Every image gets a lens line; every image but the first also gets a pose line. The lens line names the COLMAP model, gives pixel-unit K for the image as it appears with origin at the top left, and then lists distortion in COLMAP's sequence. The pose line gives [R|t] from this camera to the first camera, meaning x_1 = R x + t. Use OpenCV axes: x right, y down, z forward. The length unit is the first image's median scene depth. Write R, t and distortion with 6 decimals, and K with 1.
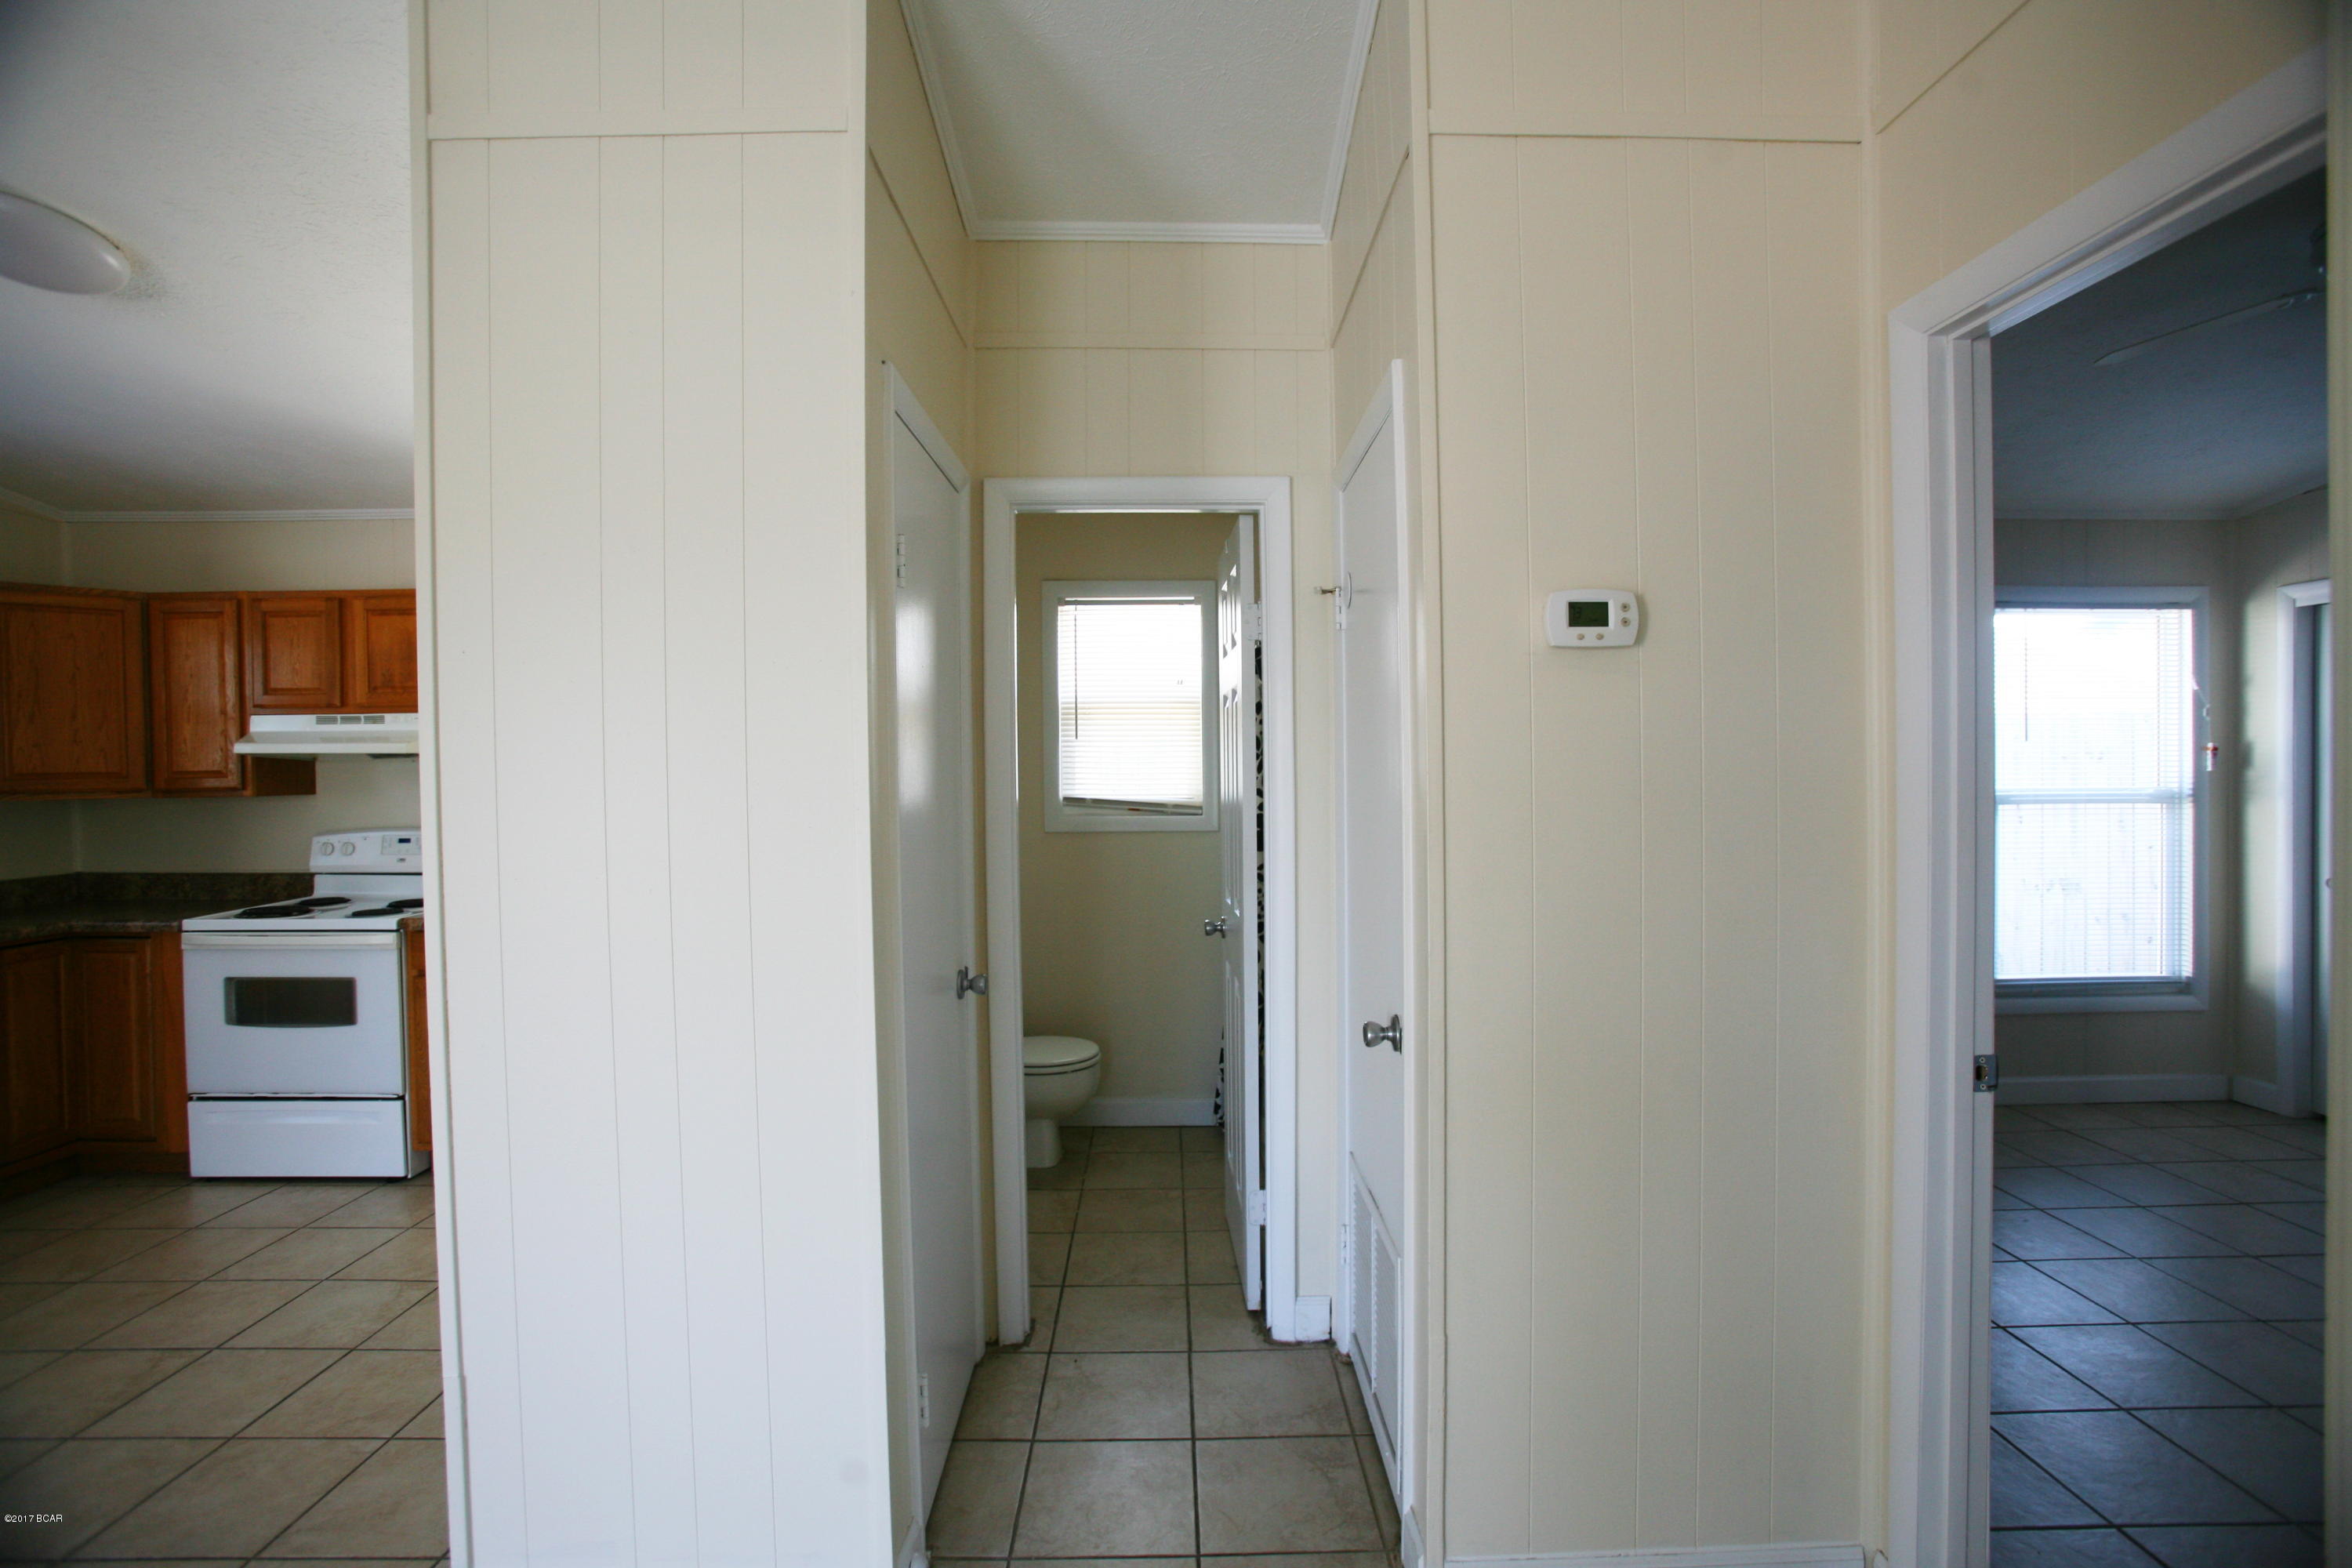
lens RADIAL K [[1054.9, 0, 1171.2], [0, 1054.9, 780.2], [0, 0, 1]] dist [-0.018381, 0.001131]
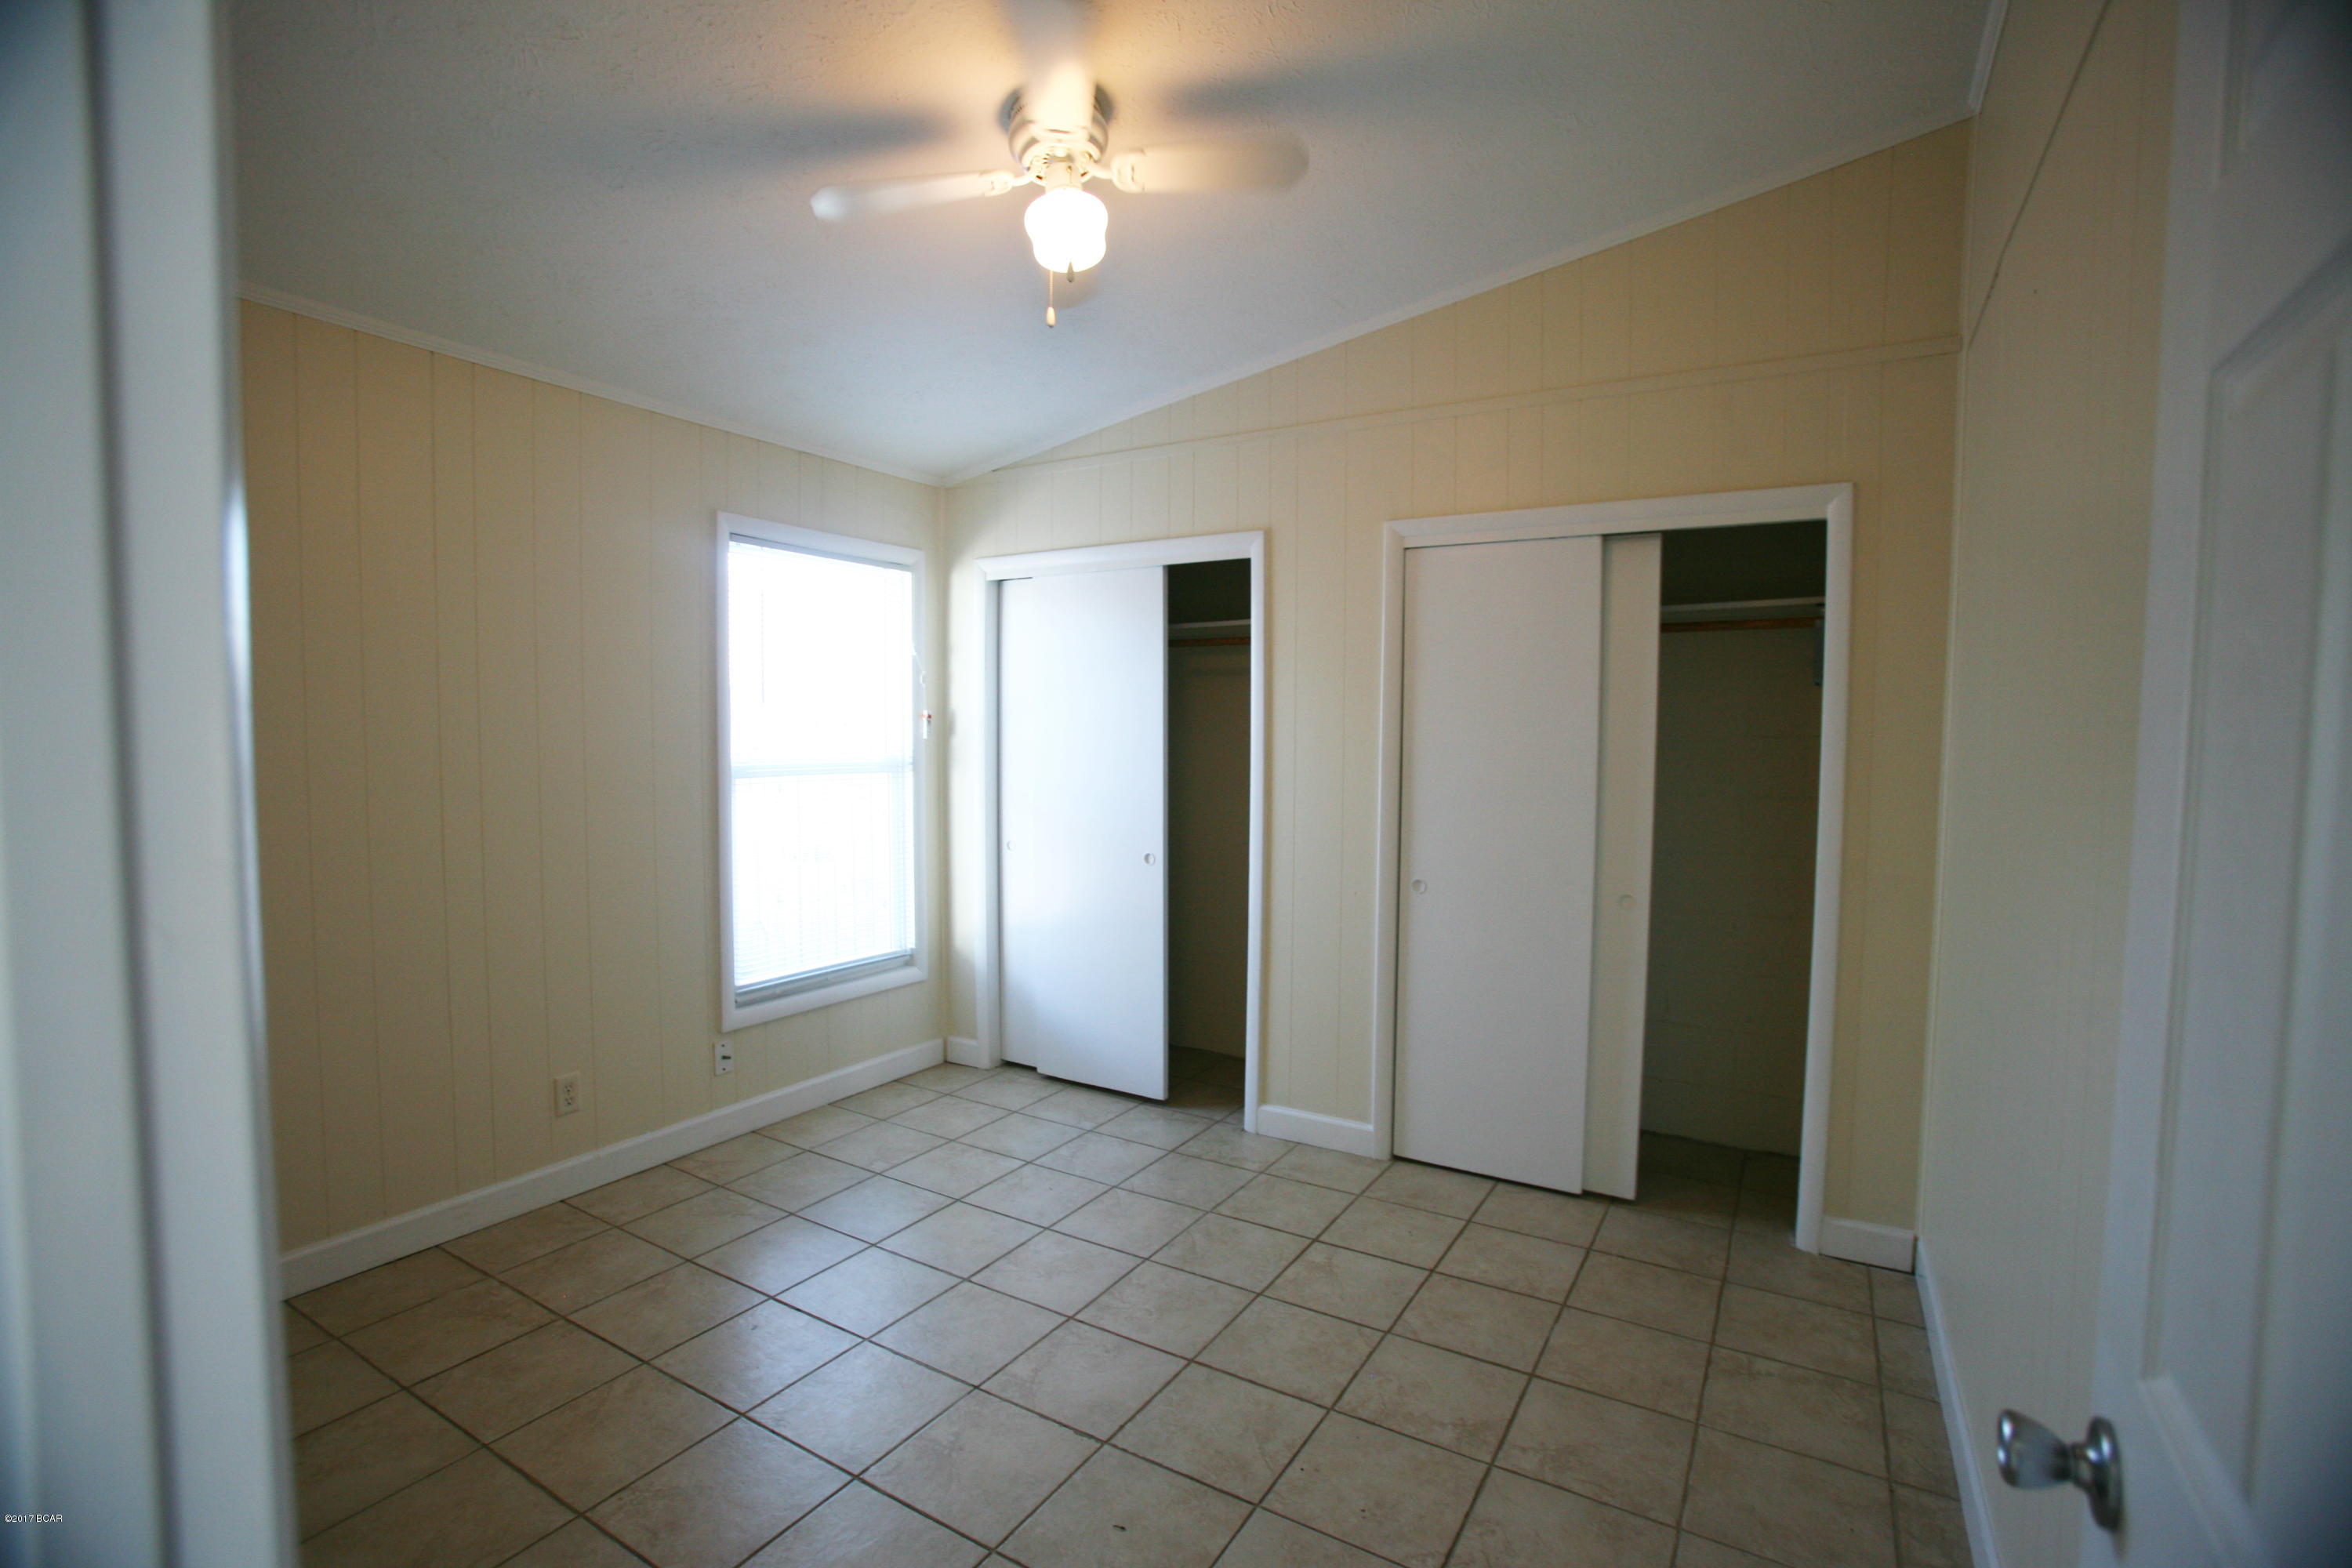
lens RADIAL K [[1054.9, 0, 1164.1], [0, 1054.9, 792.8], [0, 0, 1]] dist [-0.018381, 0.001131]
pose [[0.532459, -0.037949, 0.845605, 0.271361], [0.000544, 0.999010, 0.044491, -0.001960], [-0.846455, -0.023230, 0.531953, 0.271508]]
